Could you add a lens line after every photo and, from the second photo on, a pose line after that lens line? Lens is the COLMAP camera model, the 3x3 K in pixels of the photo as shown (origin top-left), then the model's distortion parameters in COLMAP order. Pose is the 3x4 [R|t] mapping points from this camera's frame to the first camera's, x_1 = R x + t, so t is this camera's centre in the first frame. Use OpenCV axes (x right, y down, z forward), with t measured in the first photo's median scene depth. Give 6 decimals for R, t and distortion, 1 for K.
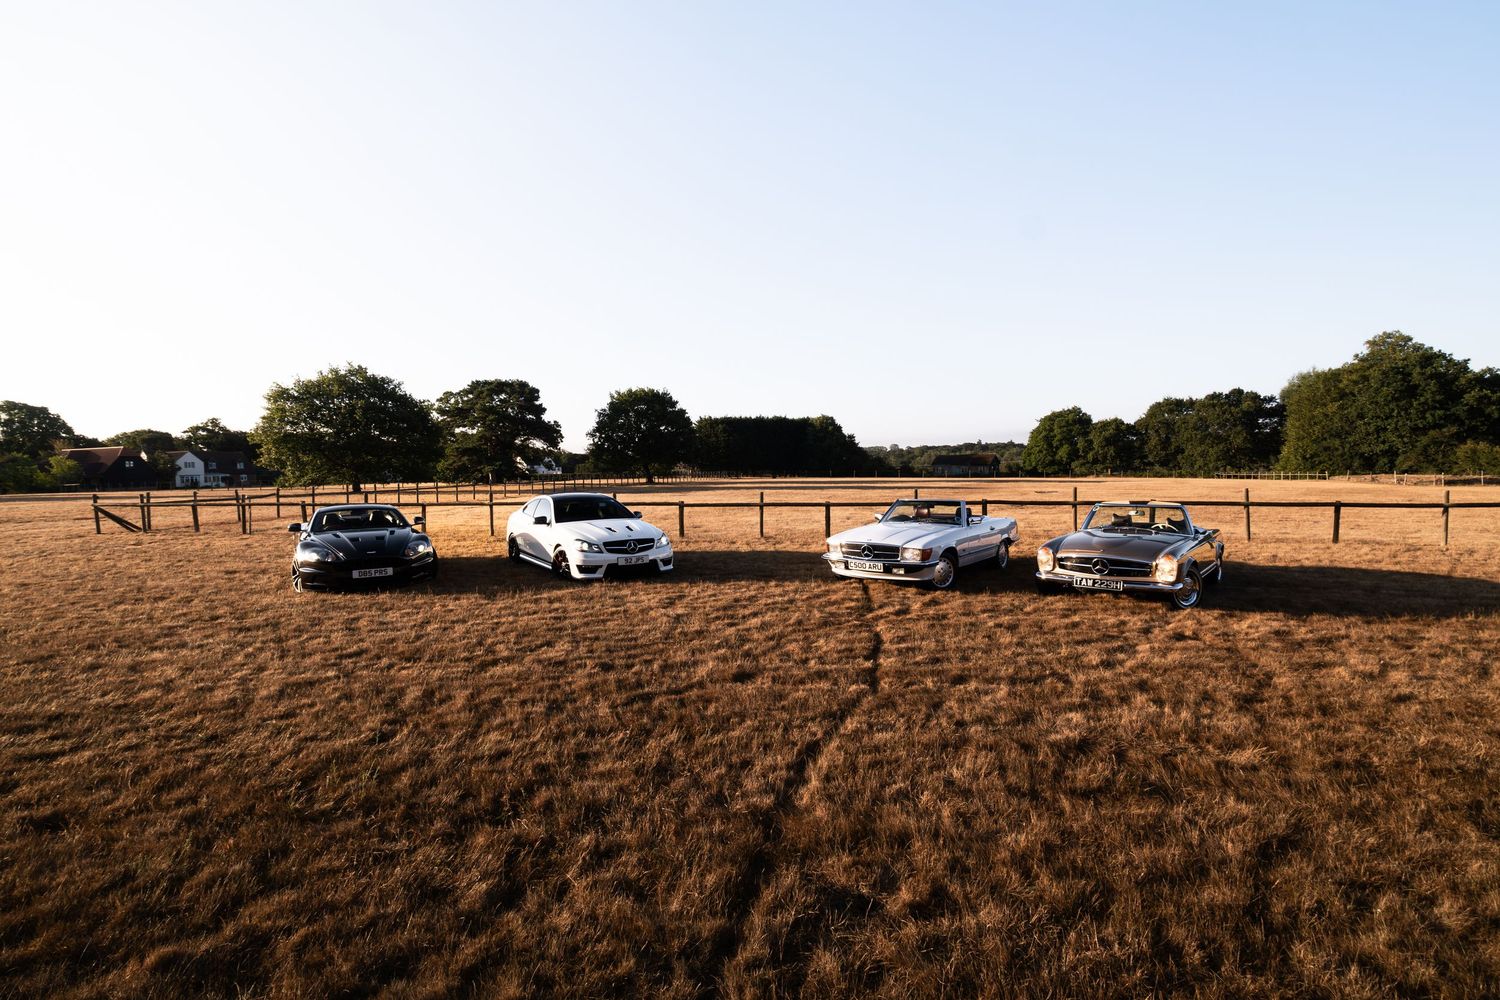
lens RADIAL K [[699.1, 0, 749.5], [0, 699.1, 491.8], [0, 0, 1]] dist [-0.007581, -0.000402]
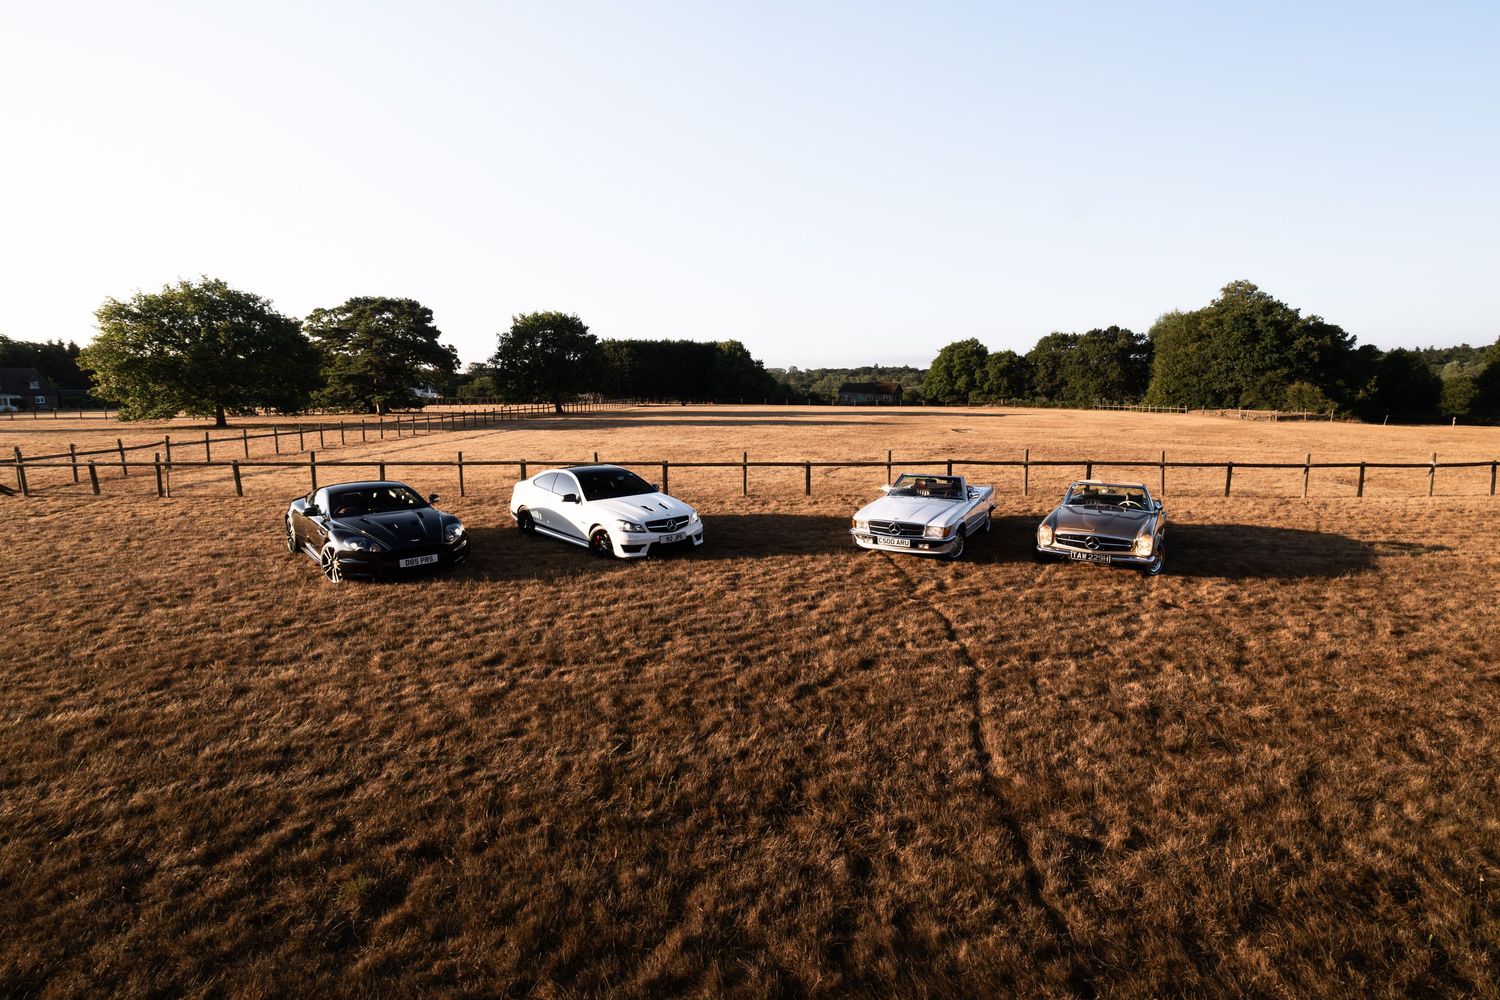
lens RADIAL K [[719.6, 0, 781.0], [0, 719.6, 468.1], [0, 0, 1]] dist [-0.010155, 0.000756]
pose [[0.981306, -0.009662, 0.192210, -0.036313], [-0.005277, 0.997012, 0.077062, -0.015650], [-0.192380, -0.076636, 0.978323, -0.015266]]
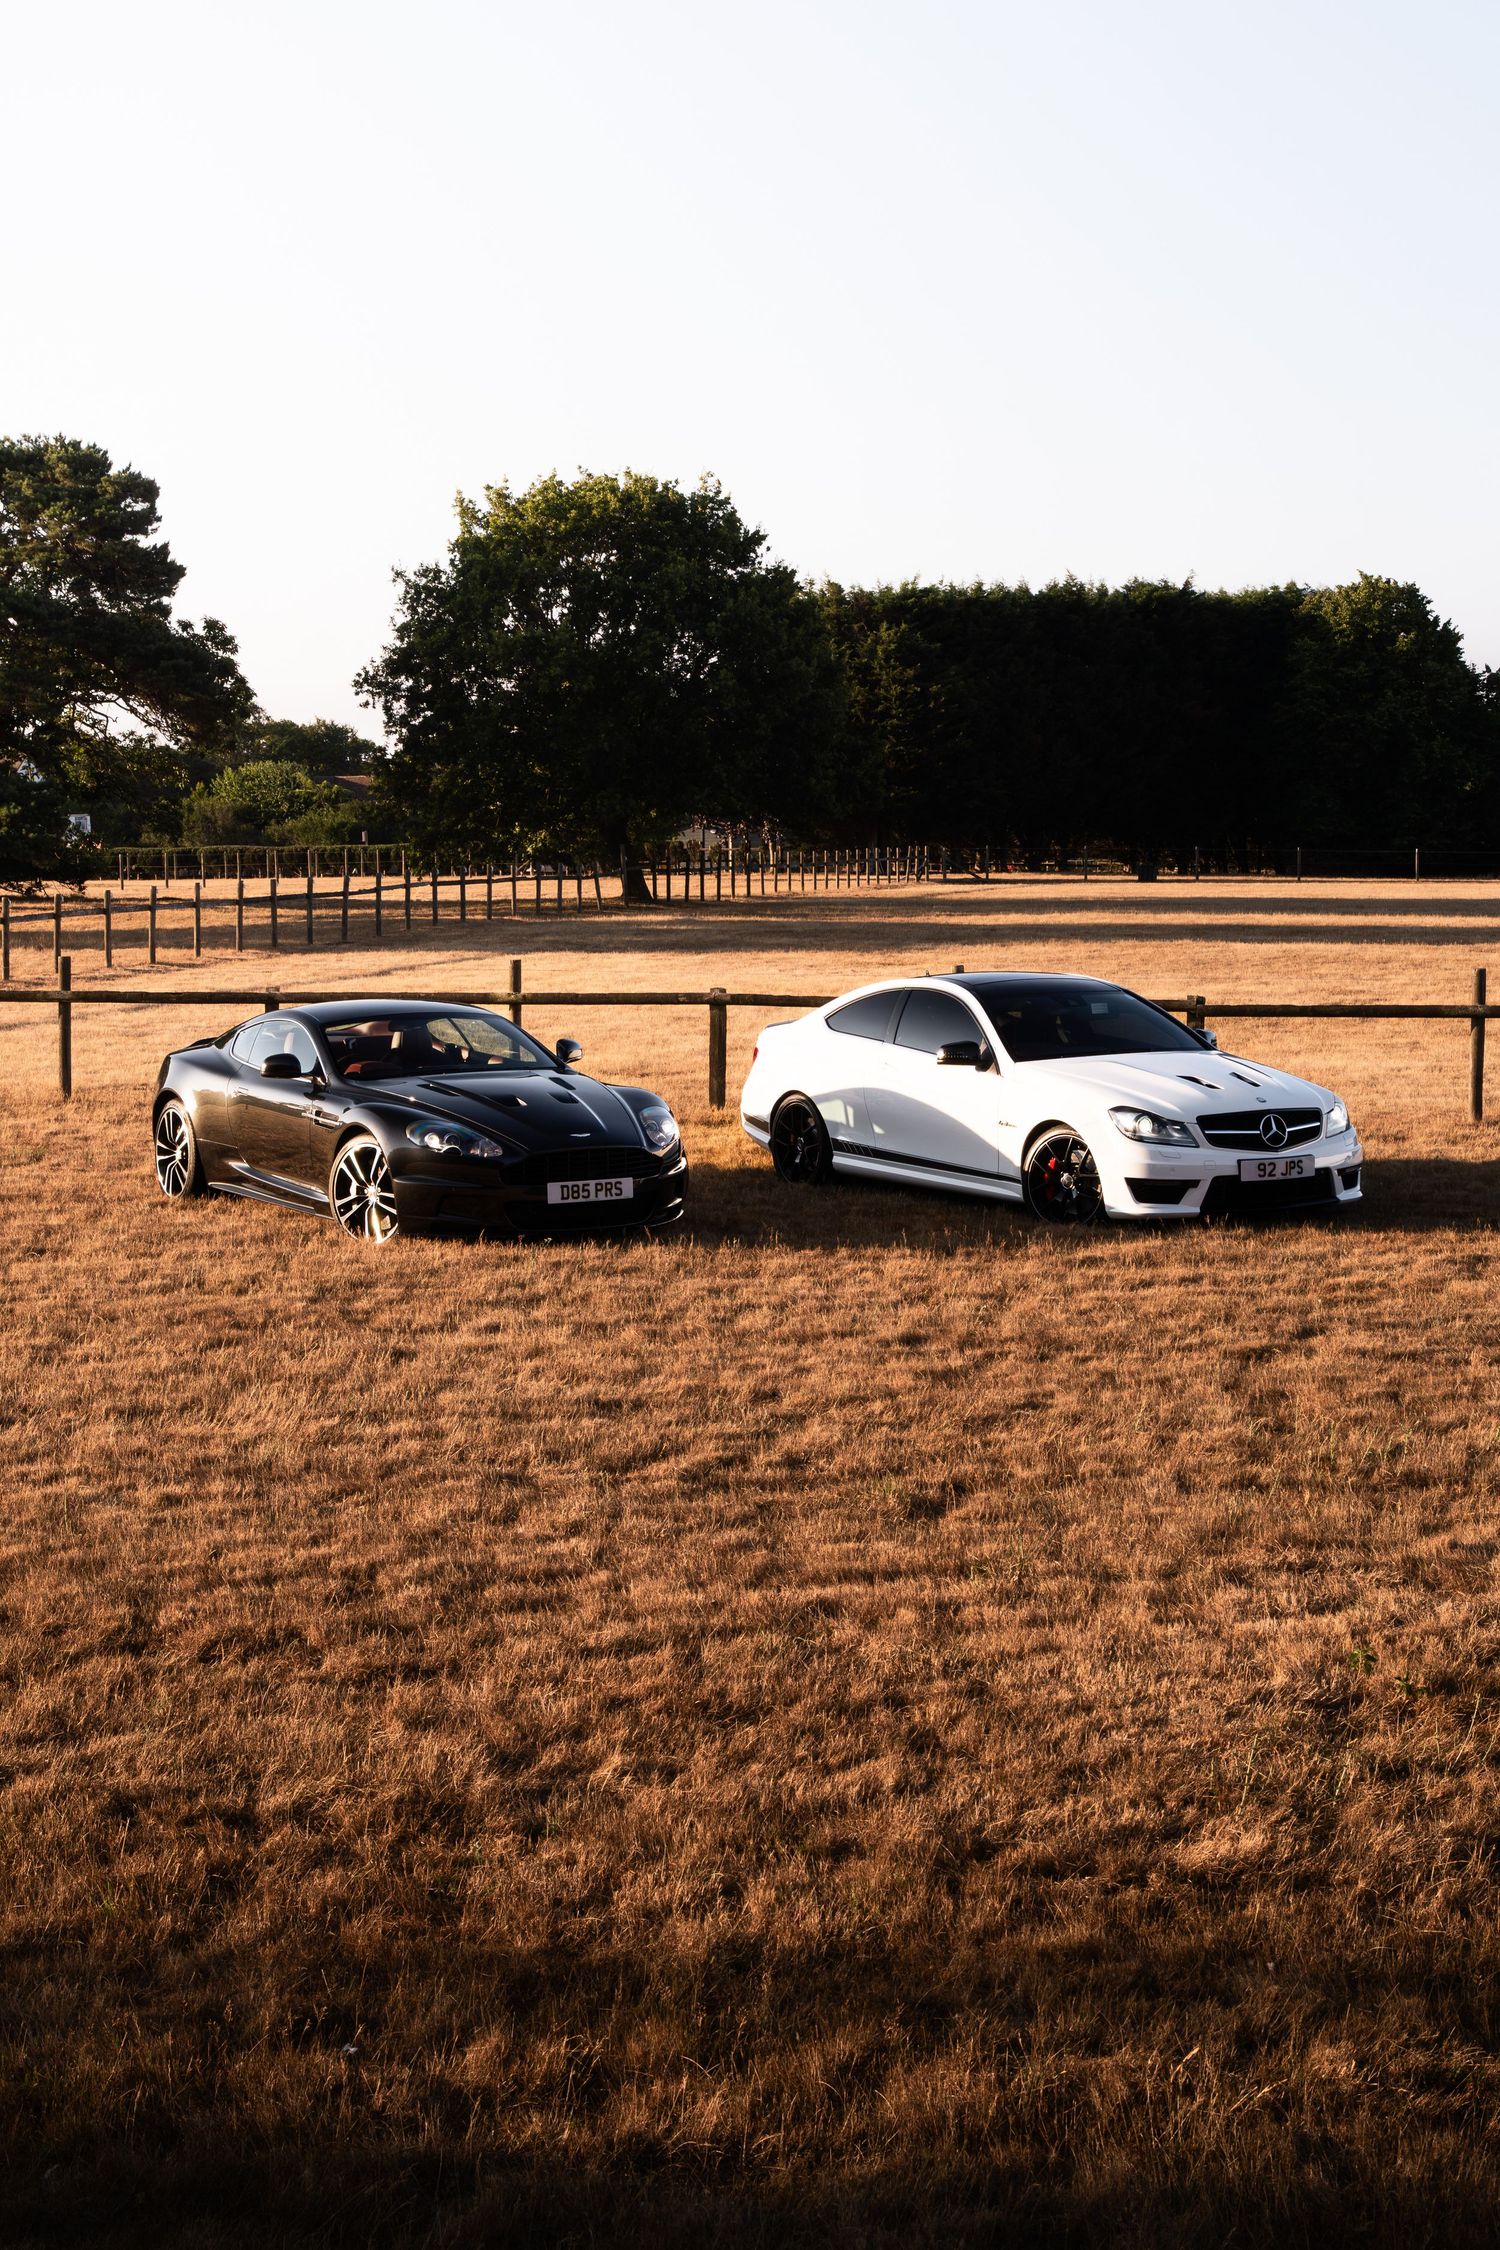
lens RADIAL K [[3559.4, 0, 671.2], [0, 3559.4, 1090.7], [0, 0, 1]] dist [0.004041, 0.197340]
pose [[0.998055, 0.013139, -0.060946, -0.061511], [-0.010442, 0.998962, 0.044348, -0.003068], [0.061465, -0.043625, 0.997155, -0.137777]]
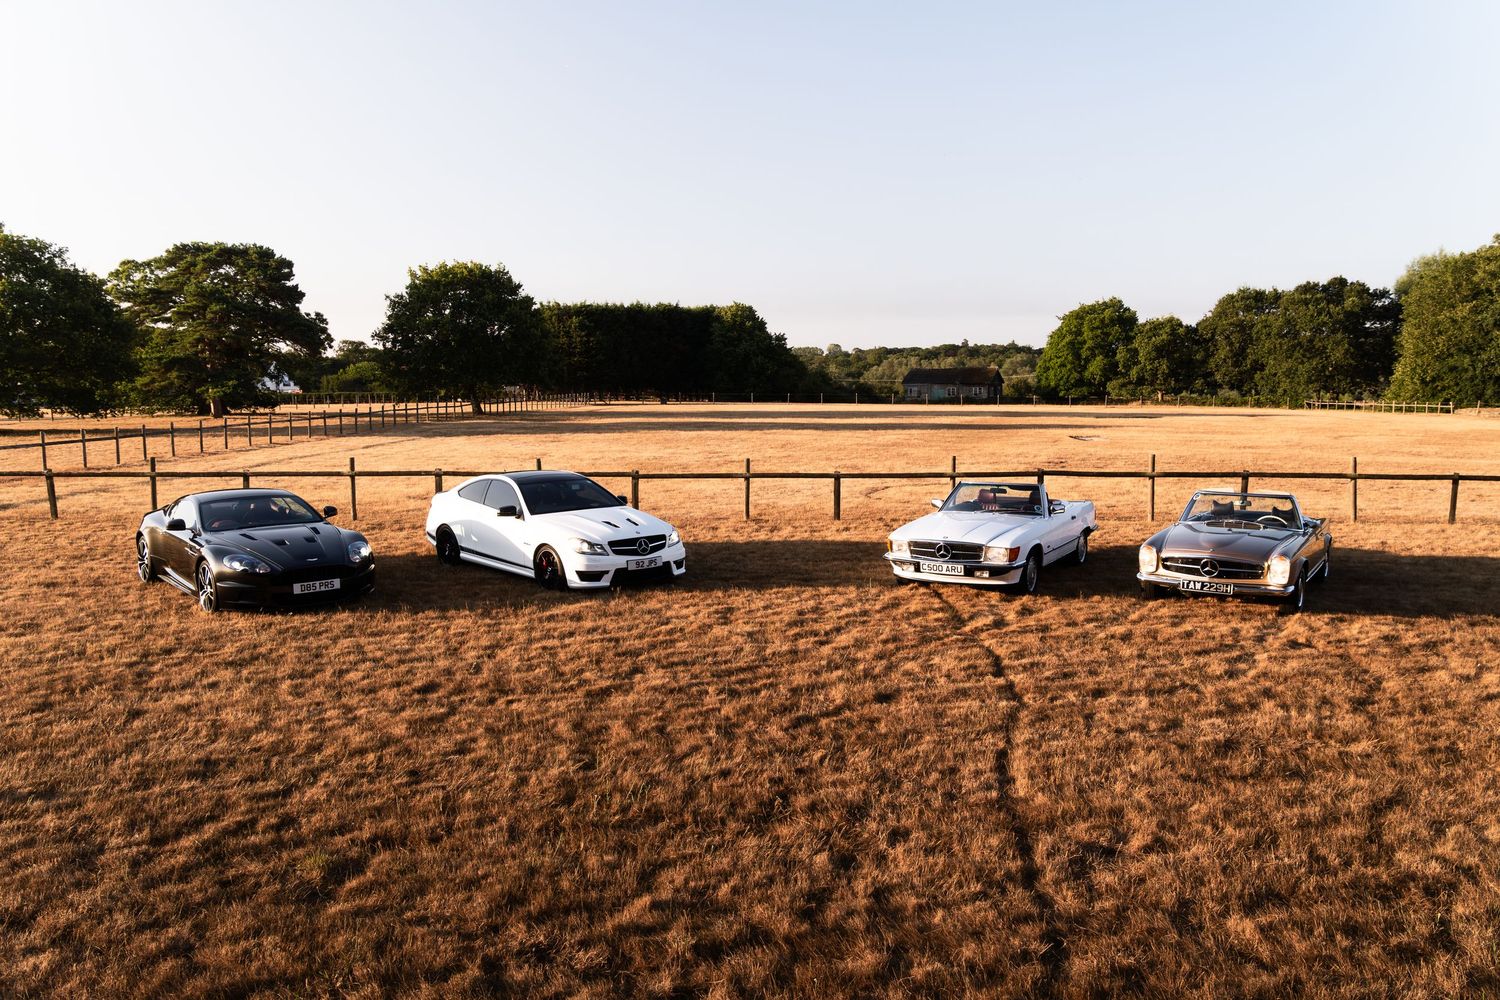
lens RADIAL K [[1131.5, 0, 758.4], [0, 1131.5, 492.6], [0, 0, 1]] dist [-0.010664, 0.007515]
pose [[0.989861, -0.005836, 0.141921, -0.037482], [-0.003647, 0.997782, 0.066466, -0.011448], [-0.141994, -0.066310, 0.987644, -0.047246]]
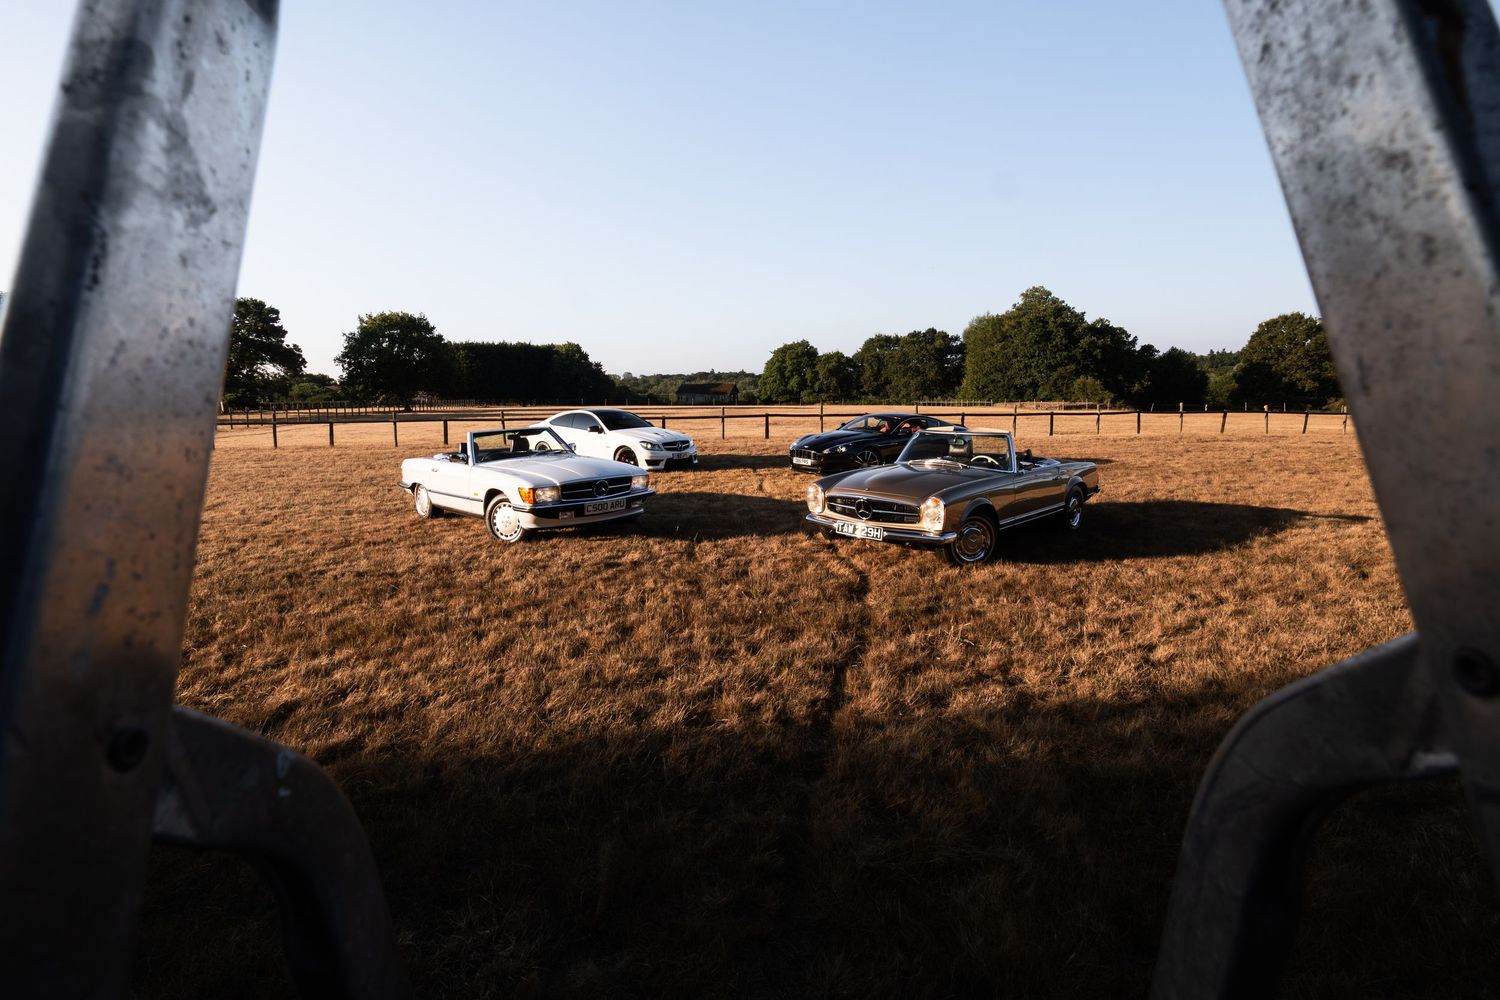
lens RADIAL K [[756.2, 0, 707.9], [0, 756.2, 467.1], [0, 0, 1]] dist [-0.010187, 0.000830]
pose [[0.950113, -0.027341, 0.310706, -0.074831], [0.009493, 0.998224, 0.058813, 0.007448], [-0.311762, -0.052929, 0.948685, -0.130388]]
